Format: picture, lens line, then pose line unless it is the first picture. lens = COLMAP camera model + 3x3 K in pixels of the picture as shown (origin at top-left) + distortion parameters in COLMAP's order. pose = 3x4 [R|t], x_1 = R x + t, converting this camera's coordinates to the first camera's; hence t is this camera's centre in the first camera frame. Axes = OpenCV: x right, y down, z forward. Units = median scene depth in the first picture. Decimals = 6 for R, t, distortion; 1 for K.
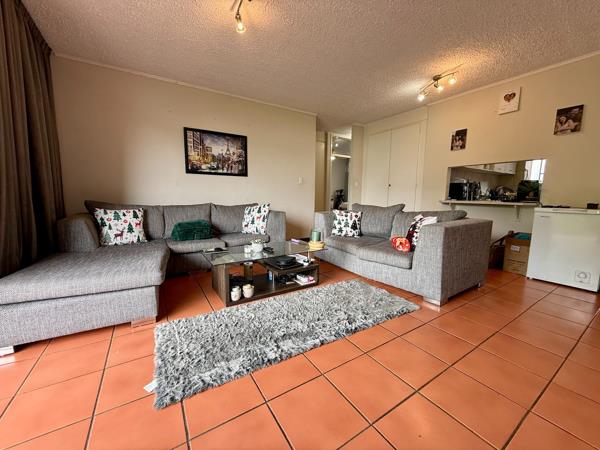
lens RADIAL K [[235.9, 0, 297.8], [0, 235.9, 224.1], [0, 0, 1]] dist [-0.006258, -0.000214]
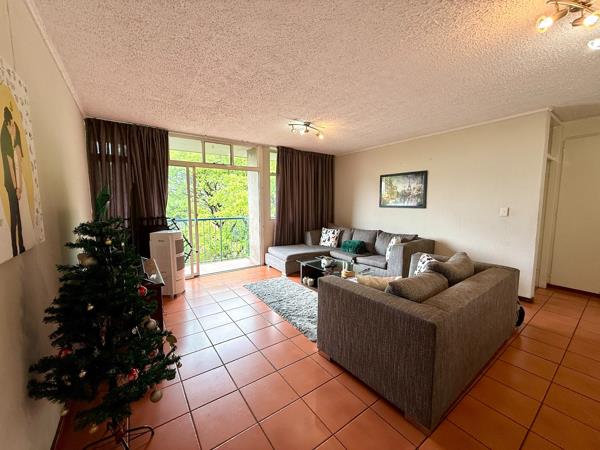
lens RADIAL K [[235.9, 0, 296.5], [0, 235.9, 225.6], [0, 0, 1]] dist [-0.006258, -0.000214]
pose [[0.048864, 0.086271, -0.995073, 0.866494], [-0.117950, 0.989790, 0.080021, -0.154222], [0.991817, 0.113459, 0.058540, 0.415481]]
